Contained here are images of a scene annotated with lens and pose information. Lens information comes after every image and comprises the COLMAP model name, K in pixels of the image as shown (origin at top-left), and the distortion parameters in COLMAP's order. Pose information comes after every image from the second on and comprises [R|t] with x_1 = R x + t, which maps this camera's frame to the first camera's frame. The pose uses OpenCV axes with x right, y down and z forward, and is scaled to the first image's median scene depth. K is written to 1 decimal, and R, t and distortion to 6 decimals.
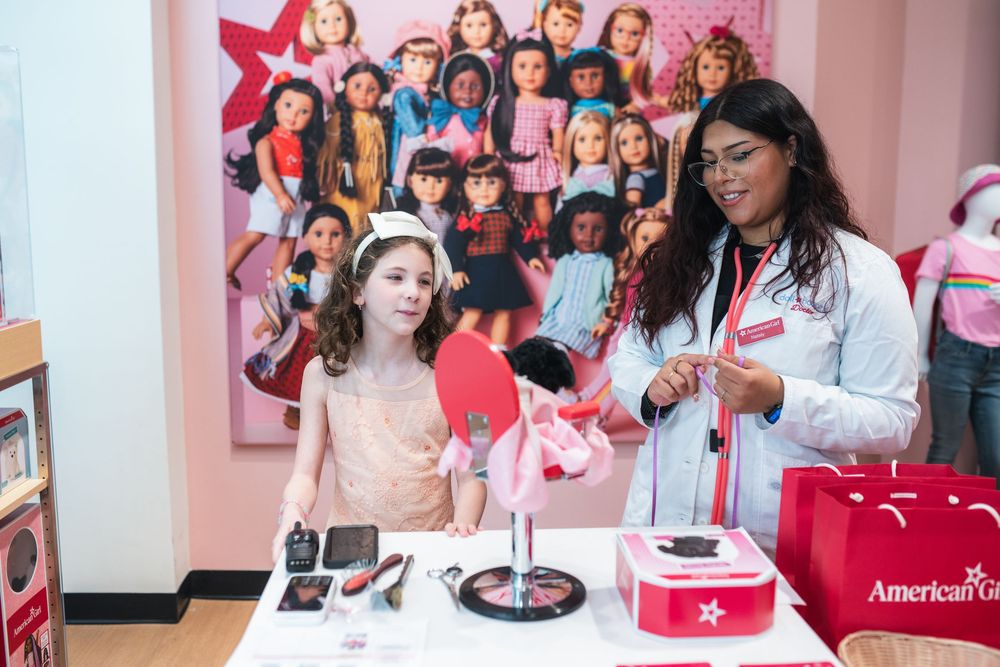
lens RADIAL K [[989.6, 0, 500.0], [0, 989.6, 333.5], [0, 0, 1]] dist [0.010520, 0.019442]
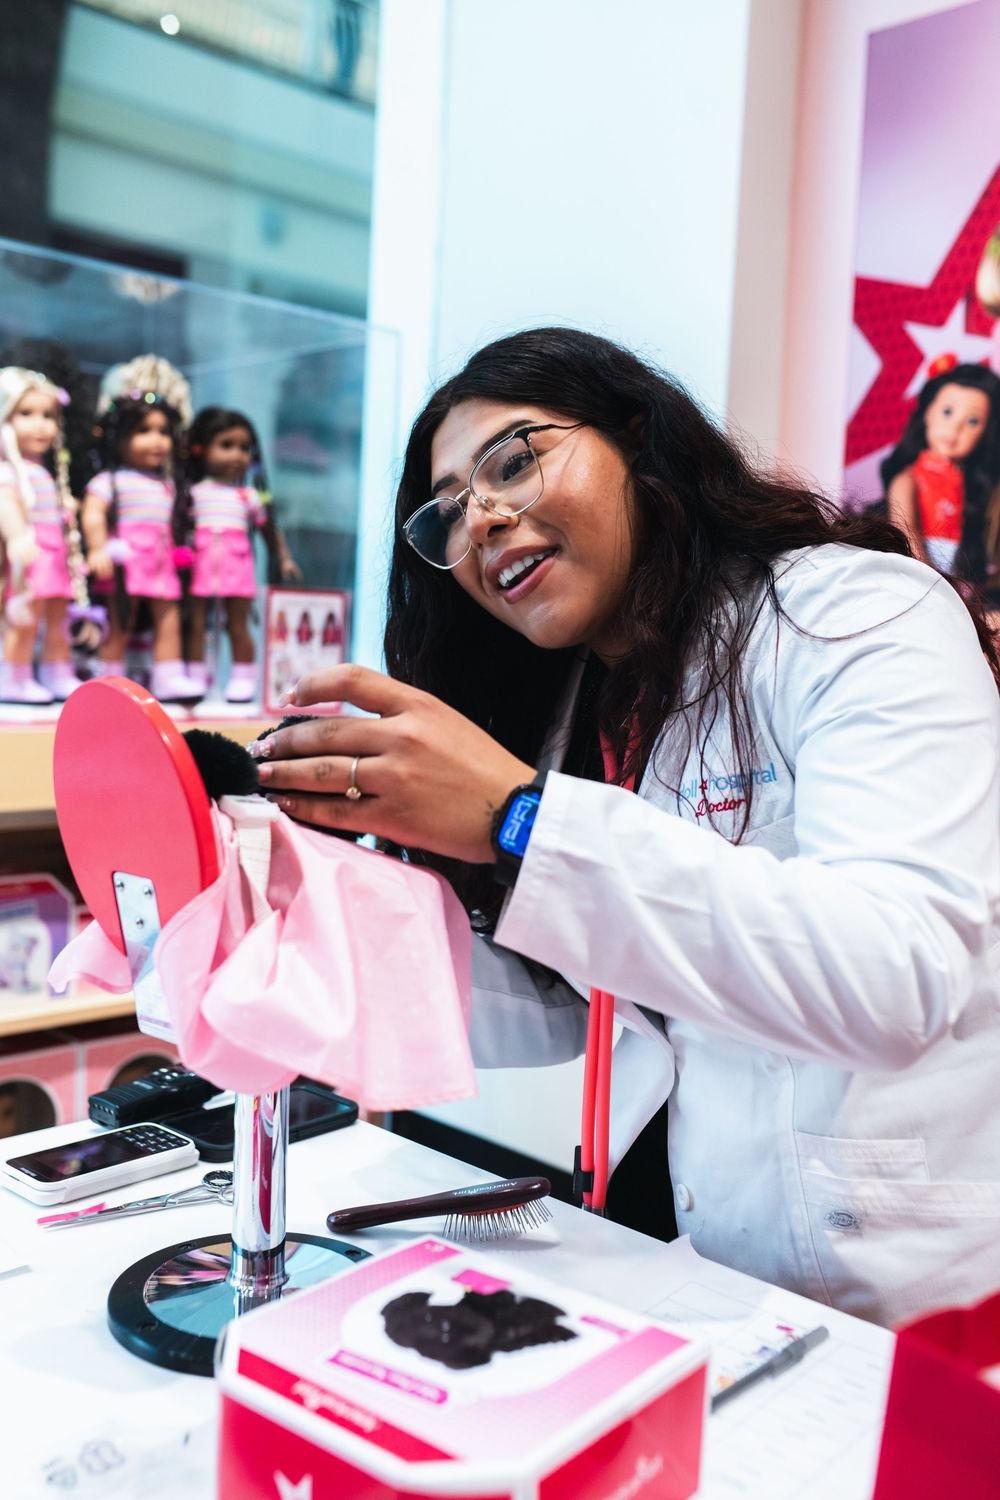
lens RADIAL K [[1484.4, 0, 500.0], [0, 1484.4, 750.0], [0, 0, 1]] dist [0.010520, 0.019442]
pose [[0.706519, 0.087787, -0.702229, 0.217564], [-0.139321, 0.990112, -0.016396, 0.008923], [0.693845, 0.109419, 0.711763, 0.243211]]
